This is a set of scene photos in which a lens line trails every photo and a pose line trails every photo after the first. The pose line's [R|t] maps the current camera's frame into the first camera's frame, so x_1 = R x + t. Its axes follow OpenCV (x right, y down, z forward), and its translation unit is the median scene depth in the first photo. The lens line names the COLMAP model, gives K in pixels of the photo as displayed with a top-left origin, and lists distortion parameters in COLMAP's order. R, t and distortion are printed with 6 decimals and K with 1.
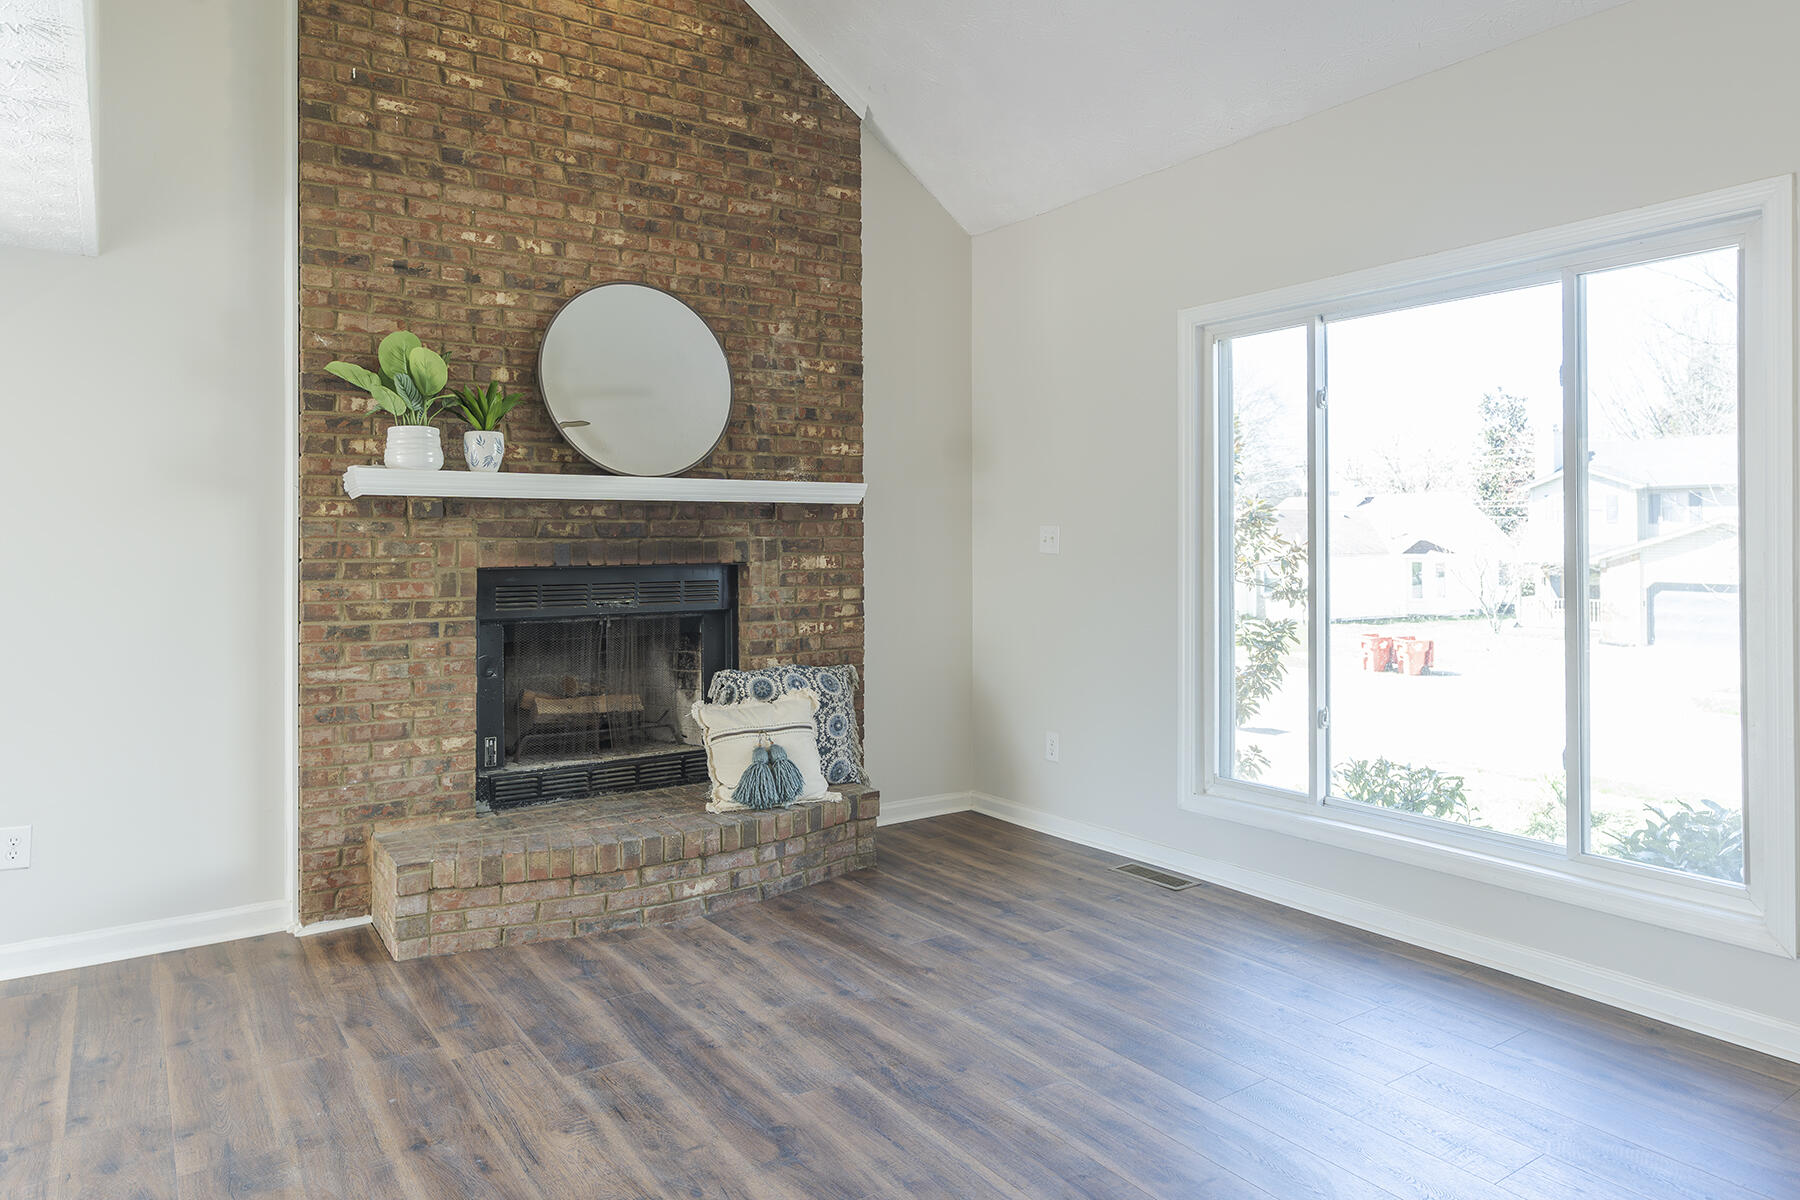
lens RADIAL K [[1153.8, 0, 929.6], [0, 1153.8, 516.4], [0, 0, 1]] dist [-0.001107, 0.000678]
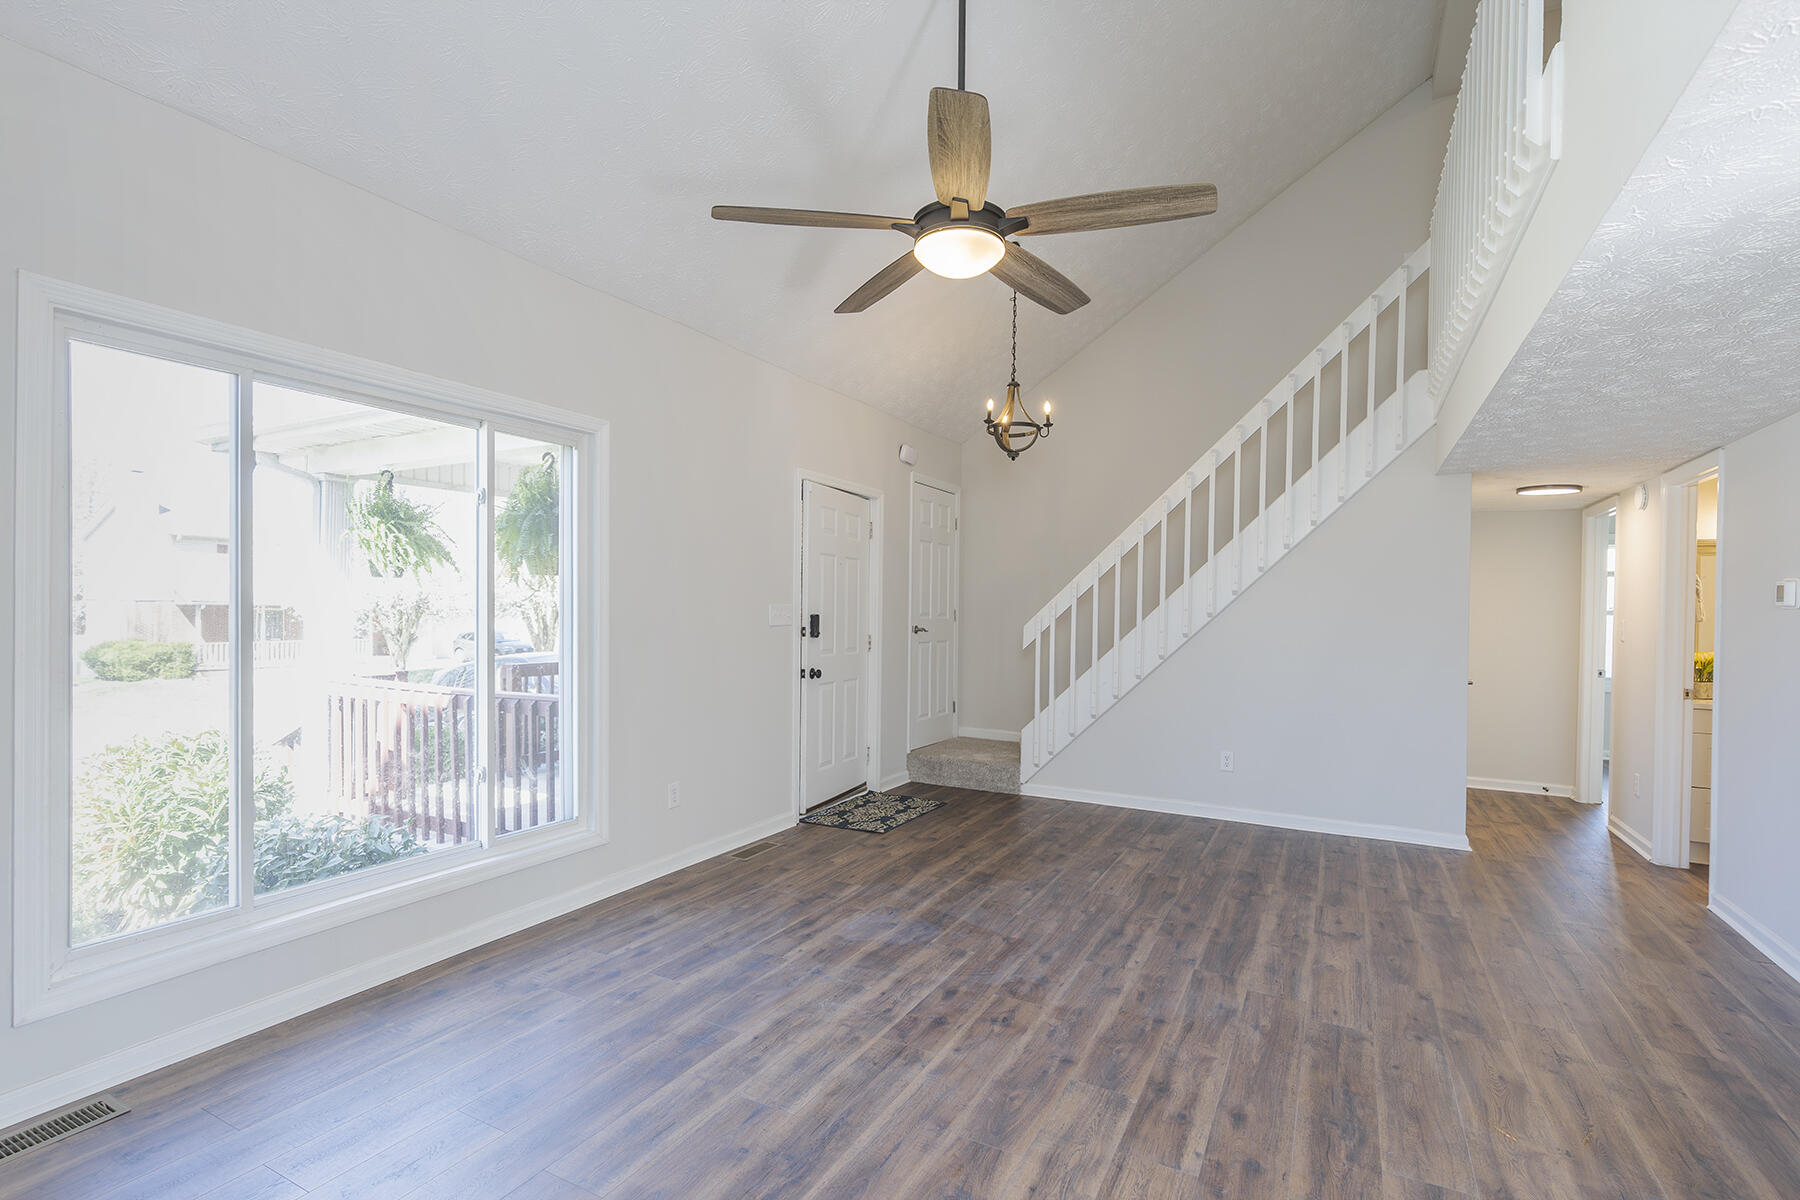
lens RADIAL K [[857.0, 0, 882.5], [0, 857.0, 626.4], [0, 0, 1]] dist [-0.006936, 0.000748]
pose [[-0.442943, -0.019286, 0.896342, -0.461838], [-0.028167, 0.999574, 0.007588, 0.006512], [-0.896107, -0.021886, -0.443298, 0.825109]]
